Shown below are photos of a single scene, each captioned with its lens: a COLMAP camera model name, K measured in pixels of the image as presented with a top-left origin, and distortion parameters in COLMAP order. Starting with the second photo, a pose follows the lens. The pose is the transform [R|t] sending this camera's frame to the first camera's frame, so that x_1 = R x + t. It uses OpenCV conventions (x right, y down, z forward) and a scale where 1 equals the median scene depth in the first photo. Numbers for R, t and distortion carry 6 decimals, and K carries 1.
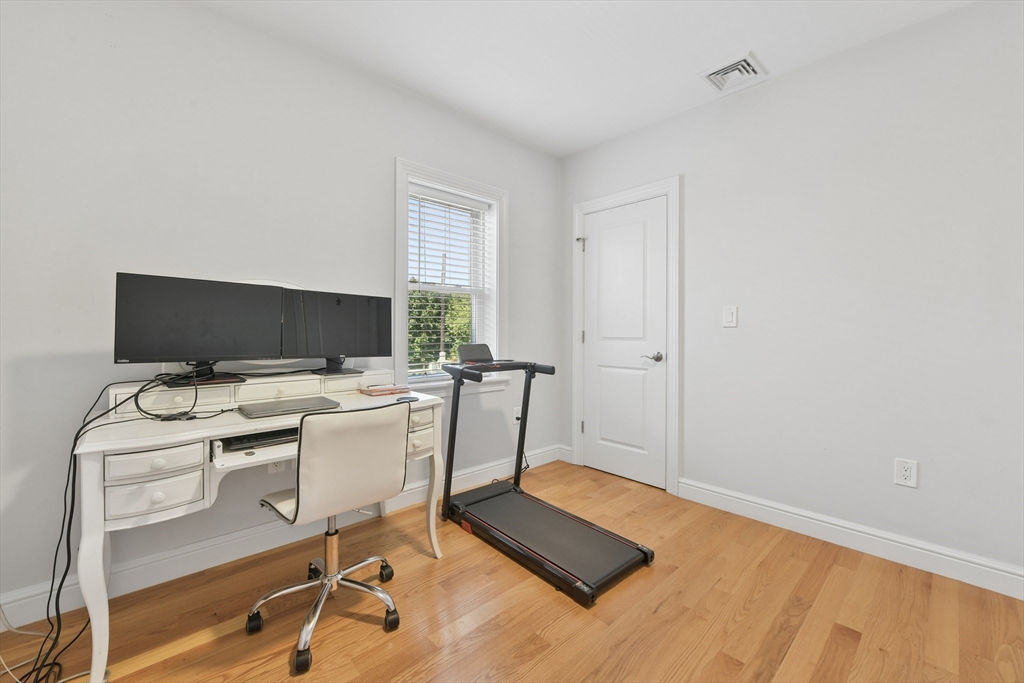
lens RADIAL K [[410.6, 0, 514.7], [0, 410.6, 335.0], [0, 0, 1]] dist [-0.004647, -0.001229]
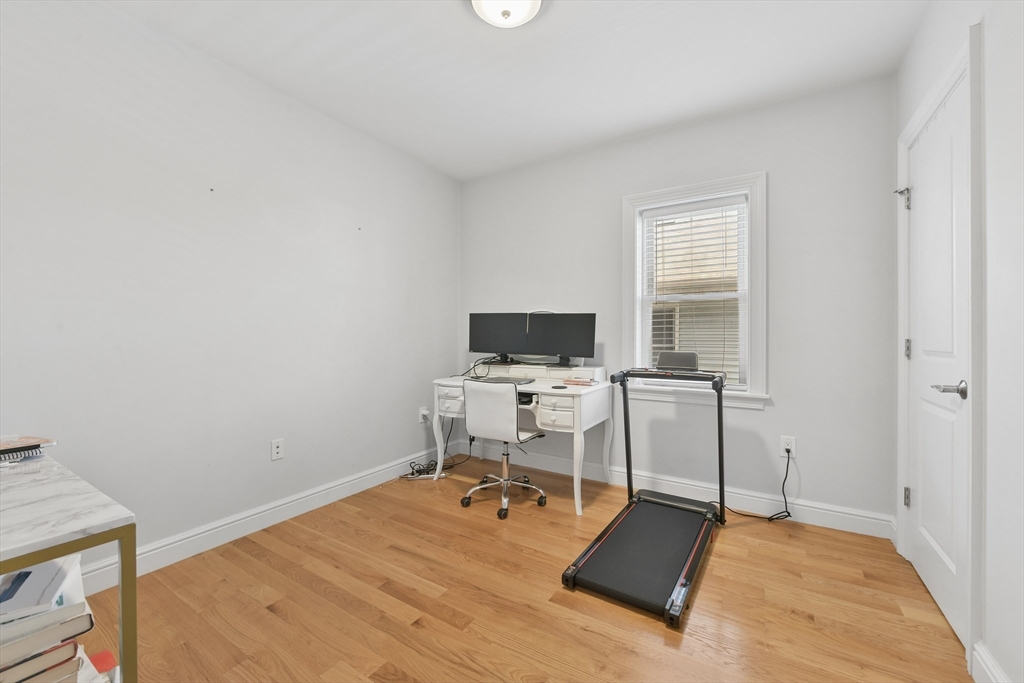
lens RADIAL K [[410.6, 0, 519.6], [0, 410.6, 334.6], [0, 0, 1]] dist [-0.004647, -0.001229]
pose [[0.265806, -0.005302, -0.964012, 0.935122], [-0.010227, 0.999913, -0.008319, -0.009168], [0.963972, 0.012070, 0.265728, 0.438936]]
